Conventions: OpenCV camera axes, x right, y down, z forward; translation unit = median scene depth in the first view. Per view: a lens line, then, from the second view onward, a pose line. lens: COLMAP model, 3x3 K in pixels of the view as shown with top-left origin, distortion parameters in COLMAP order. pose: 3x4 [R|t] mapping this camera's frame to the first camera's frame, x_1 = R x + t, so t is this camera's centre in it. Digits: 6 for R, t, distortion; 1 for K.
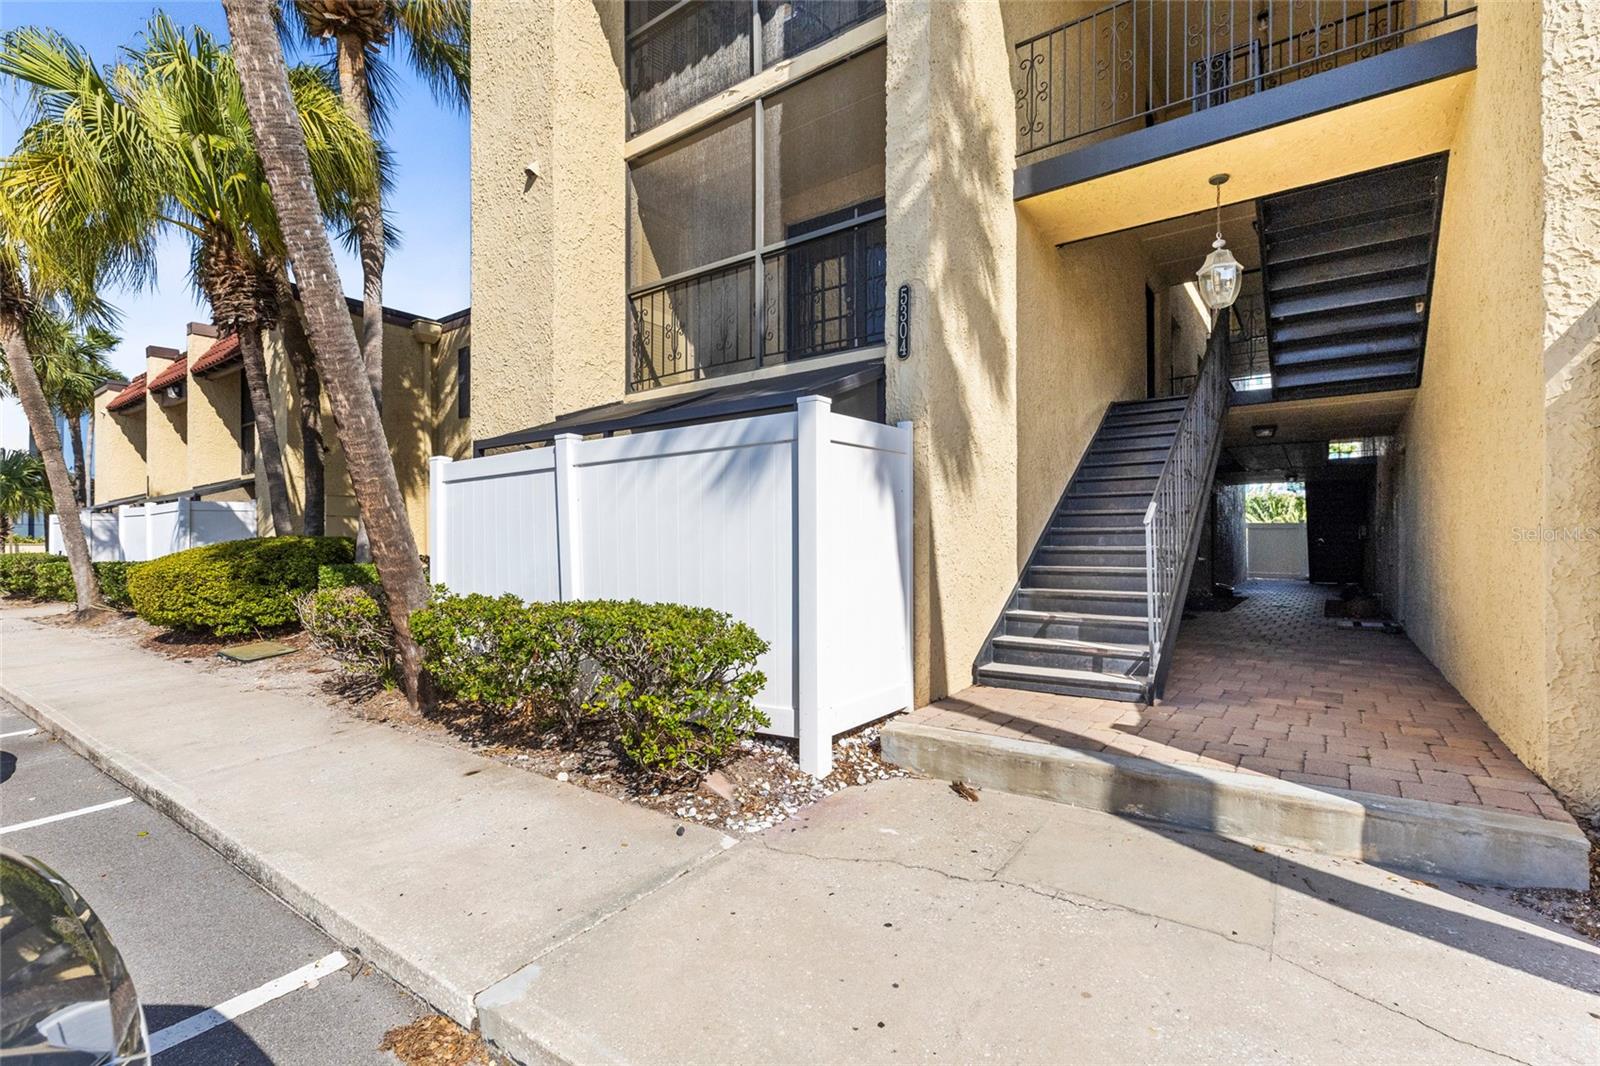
lens RADIAL K [[729.1, 0, 855.7], [0, 729.1, 541.6], [0, 0, 1]] dist [0.004851, -0.000413]
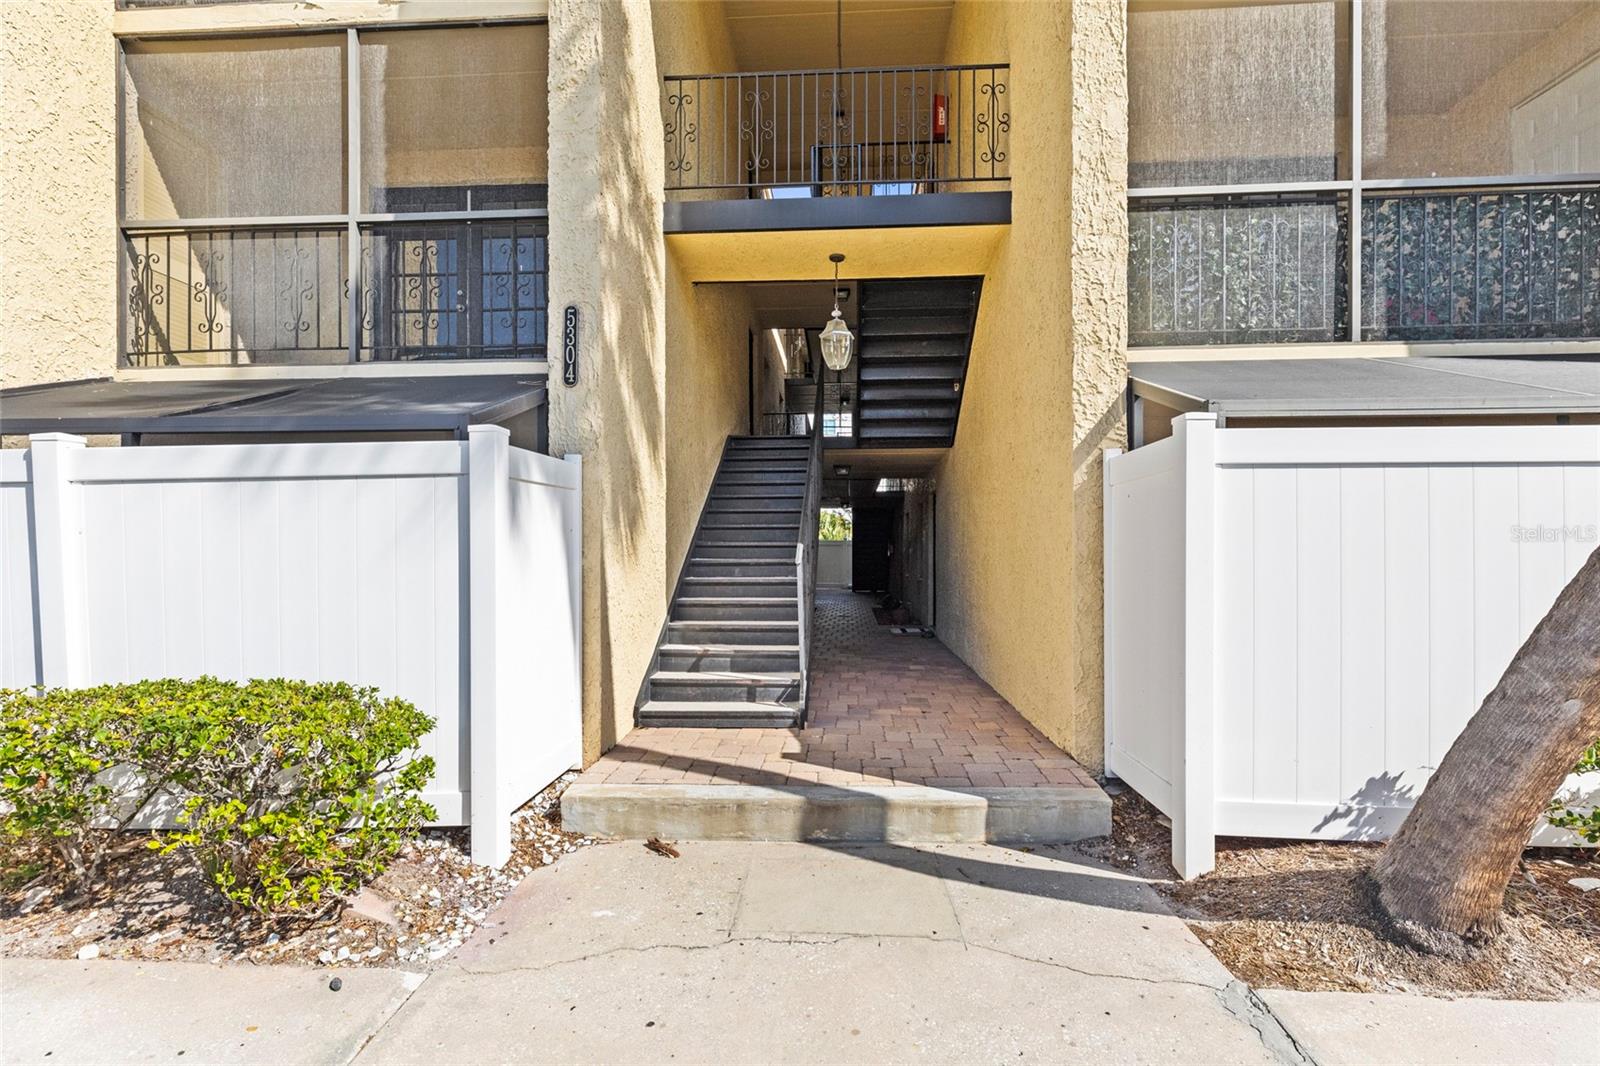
lens RADIAL K [[729.1, 0, 801.4], [0, 729.1, 538.3], [0, 0, 1]] dist [0.004851, -0.000413]
pose [[0.848520, 0.010183, 0.529065, -0.174947], [-0.011300, 0.999936, -0.001123, -0.060130], [-0.529043, -0.005026, 0.848580, 0.061004]]
